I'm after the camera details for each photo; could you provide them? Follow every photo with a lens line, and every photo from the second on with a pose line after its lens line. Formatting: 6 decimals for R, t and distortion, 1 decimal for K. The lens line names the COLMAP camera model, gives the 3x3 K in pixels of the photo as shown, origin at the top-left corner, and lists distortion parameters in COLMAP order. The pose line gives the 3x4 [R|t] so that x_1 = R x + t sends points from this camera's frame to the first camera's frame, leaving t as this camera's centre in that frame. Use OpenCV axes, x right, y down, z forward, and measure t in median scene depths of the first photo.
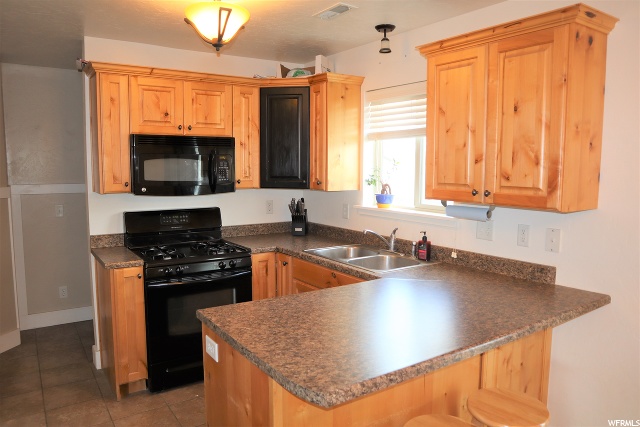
lens RADIAL K [[466.3, 0, 320.3], [0, 466.3, 211.9], [0, 0, 1]] dist [-0.089790, 0.046607]
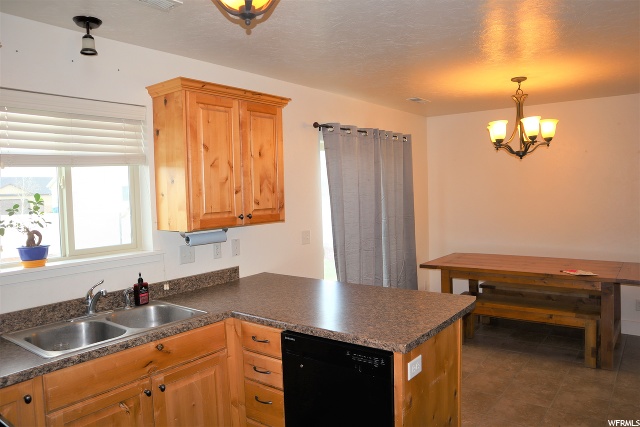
lens RADIAL K [[466.3, 0, 320.1], [0, 466.3, 211.9], [0, 0, 1]] dist [-0.089790, 0.046607]
pose [[-0.311853, -0.042067, 0.949199, -0.646786], [0.125421, 0.988455, 0.085013, -0.094810], [-0.941816, 0.145561, -0.302977, 0.830800]]
